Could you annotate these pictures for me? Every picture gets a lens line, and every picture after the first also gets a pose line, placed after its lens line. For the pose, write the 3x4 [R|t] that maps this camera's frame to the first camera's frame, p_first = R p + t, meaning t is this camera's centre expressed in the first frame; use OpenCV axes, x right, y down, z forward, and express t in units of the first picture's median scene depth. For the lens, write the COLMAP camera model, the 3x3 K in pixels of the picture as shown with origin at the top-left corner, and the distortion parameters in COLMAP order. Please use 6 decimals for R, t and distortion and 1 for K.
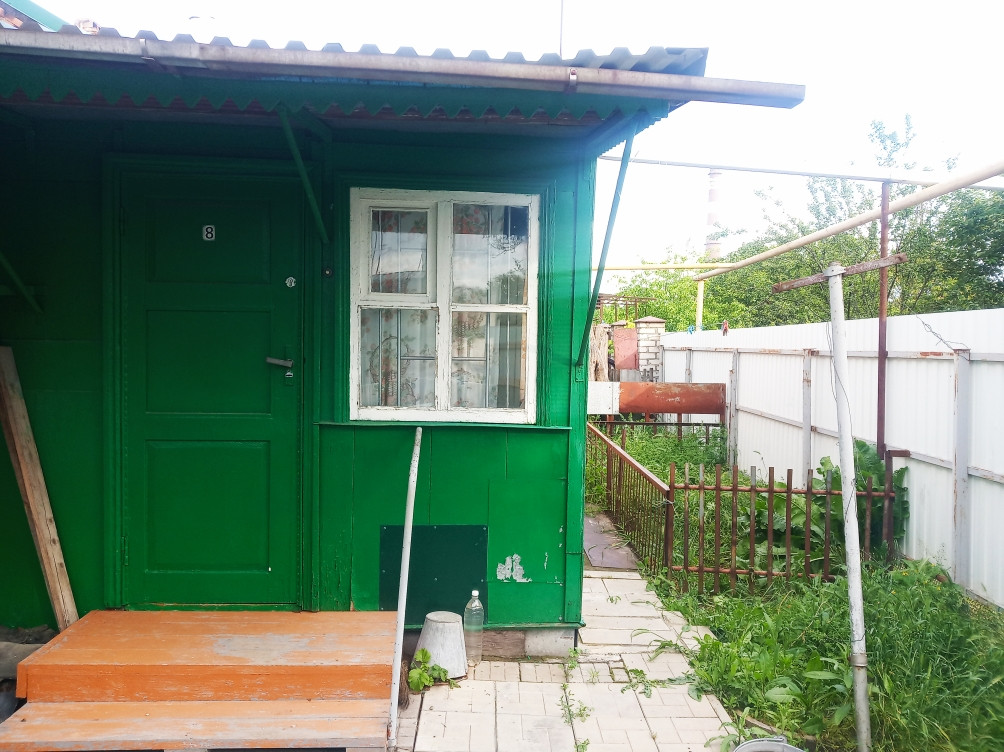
lens RADIAL K [[780.8, 0, 502.0], [0, 780.8, 376.0], [0, 0, 1]] dist [0.080869, -0.143526]
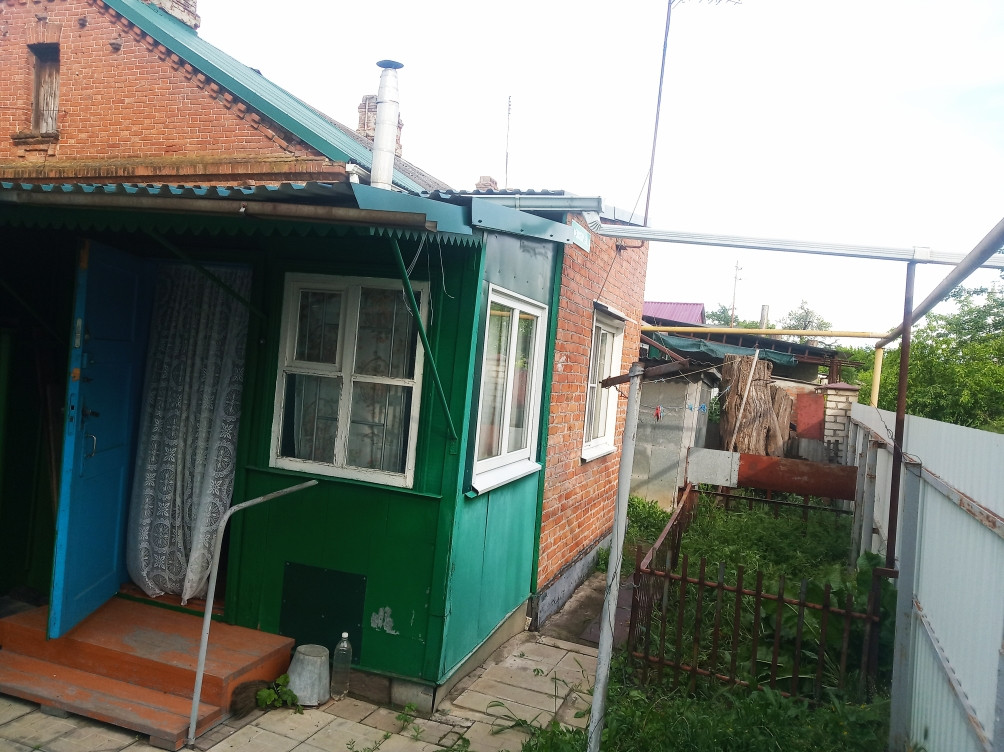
lens RADIAL K [[788.5, 0, 502.0], [0, 788.5, 376.0], [0, 0, 1]] dist [0.042297, -0.073749]
pose [[0.922435, 0.067851, -0.380145, 0.560842], [-0.085688, 0.995865, -0.030174, -0.072720], [0.376526, 0.060408, 0.924434, 0.022834]]
